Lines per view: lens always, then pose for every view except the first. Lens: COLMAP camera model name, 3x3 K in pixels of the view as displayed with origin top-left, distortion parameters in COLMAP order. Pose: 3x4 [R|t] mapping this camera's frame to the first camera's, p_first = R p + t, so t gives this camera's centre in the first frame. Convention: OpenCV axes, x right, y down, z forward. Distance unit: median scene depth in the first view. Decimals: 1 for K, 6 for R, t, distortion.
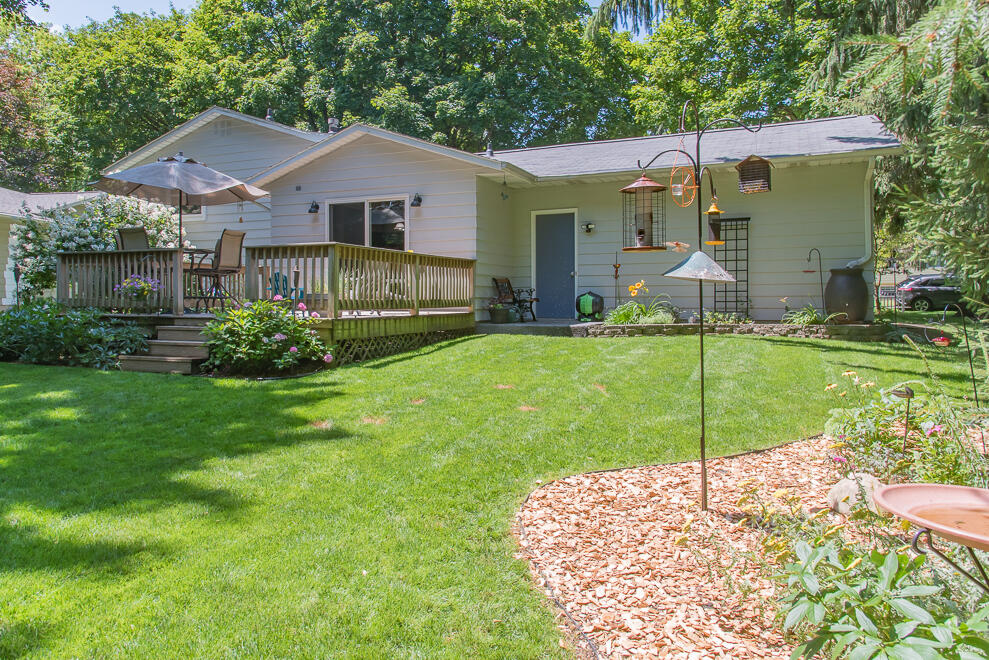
lens RADIAL K [[678.3, 0, 493.7], [0, 678.3, 299.3], [0, 0, 1]] dist [0.036889, 0.001873]
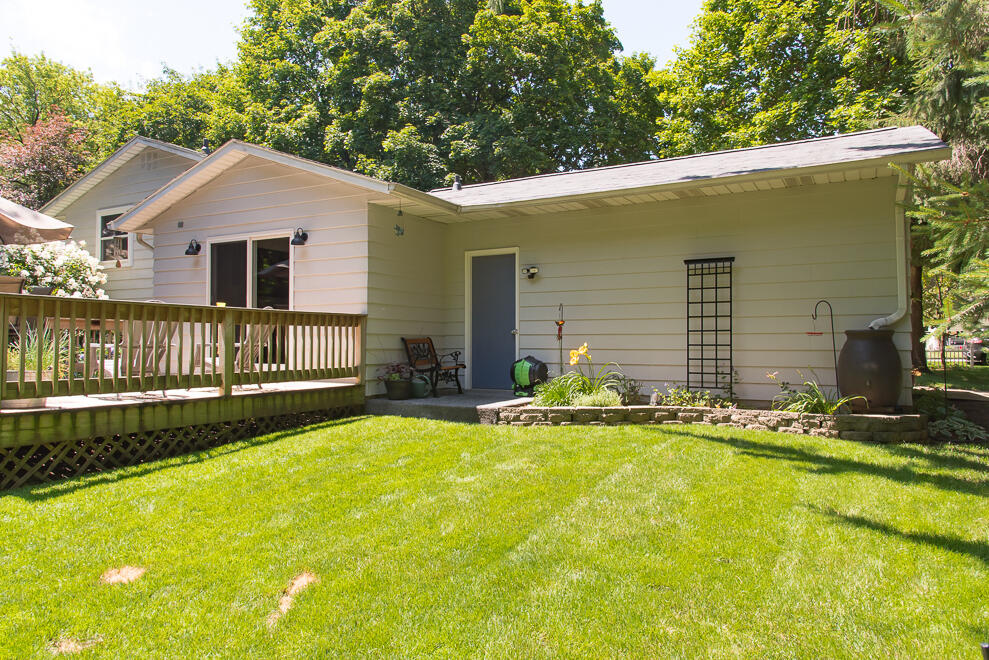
lens RADIAL K [[680.4, 0, 494.5], [0, 680.4, 330.0], [0, 0, 1]] dist [0.021057, -0.000126]
pose [[0.997287, 0.003411, -0.073532, 0.149080], [-0.005265, 0.999673, -0.025037, -0.019994], [0.073423, 0.025356, 0.996979, 0.224753]]
